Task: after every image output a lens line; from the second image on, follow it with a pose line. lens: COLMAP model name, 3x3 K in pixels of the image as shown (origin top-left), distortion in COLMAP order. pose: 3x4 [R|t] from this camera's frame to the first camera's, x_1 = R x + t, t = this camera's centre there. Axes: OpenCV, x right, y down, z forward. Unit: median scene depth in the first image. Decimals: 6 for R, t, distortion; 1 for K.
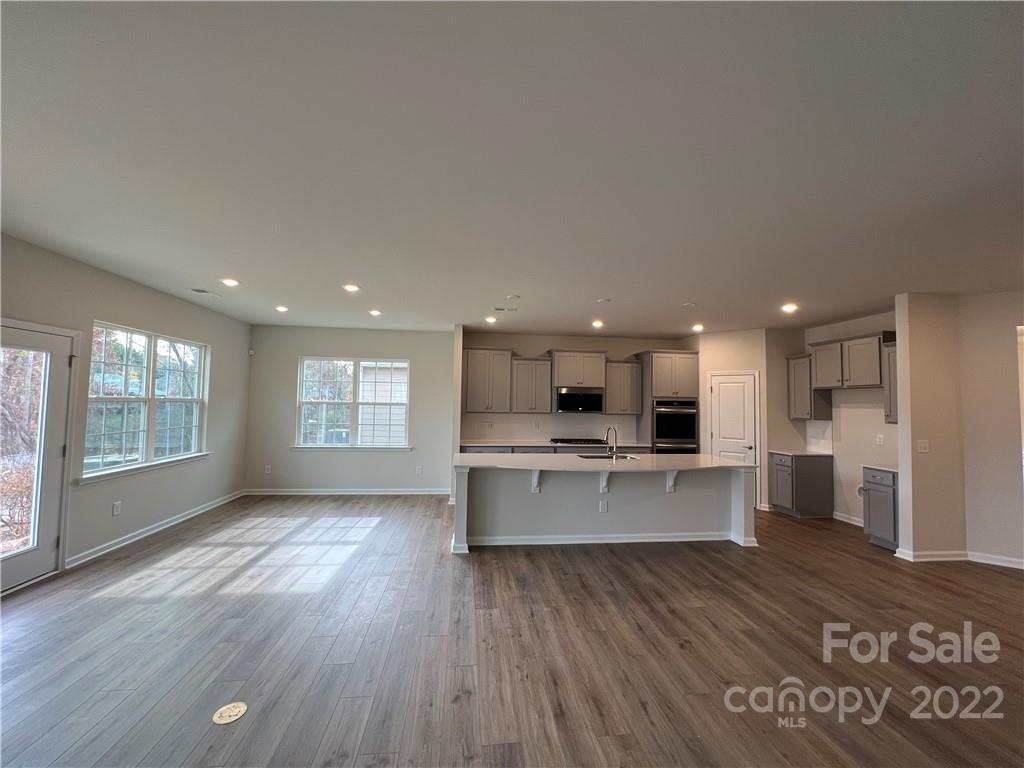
lens RADIAL K [[410.6, 0, 512.0], [0, 410.6, 384.0], [0, 0, 1]] dist [-0.002551, -0.000211]
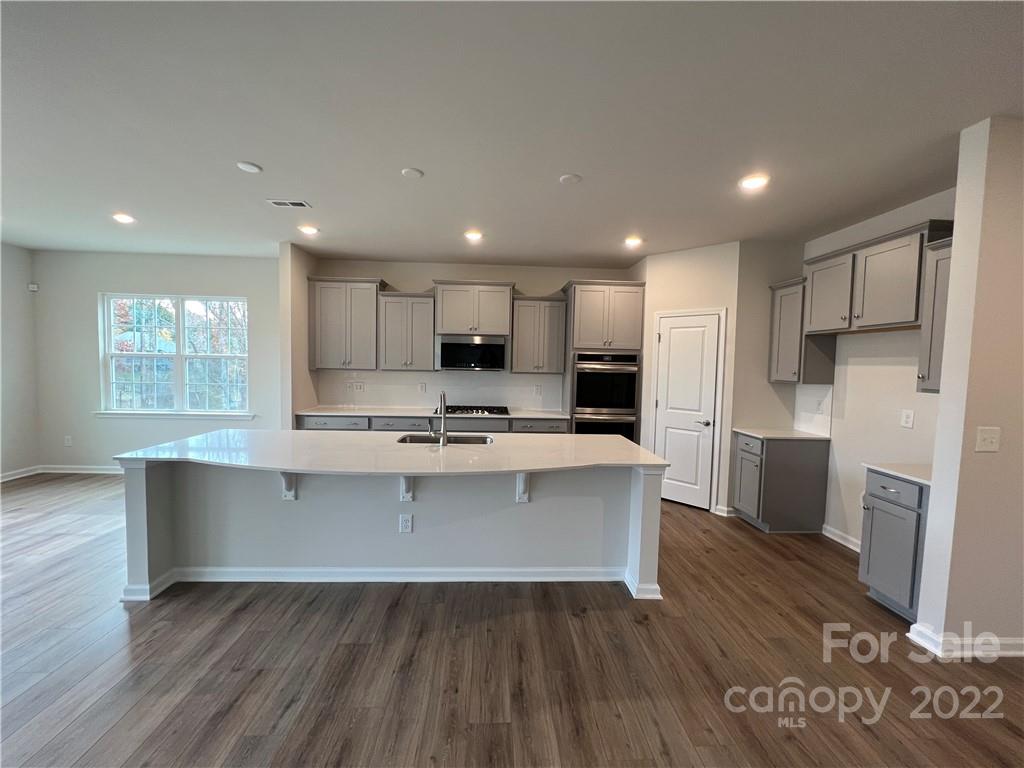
lens RADIAL K [[410.6, 0, 512.0], [0, 410.6, 384.0], [0, 0, 1]] dist [-0.002551, -0.000211]
pose [[0.997649, 0.009113, -0.067922, 0.330328], [-0.002369, 0.995112, 0.098724, 0.026717], [0.068489, -0.098331, 0.992794, 0.339608]]
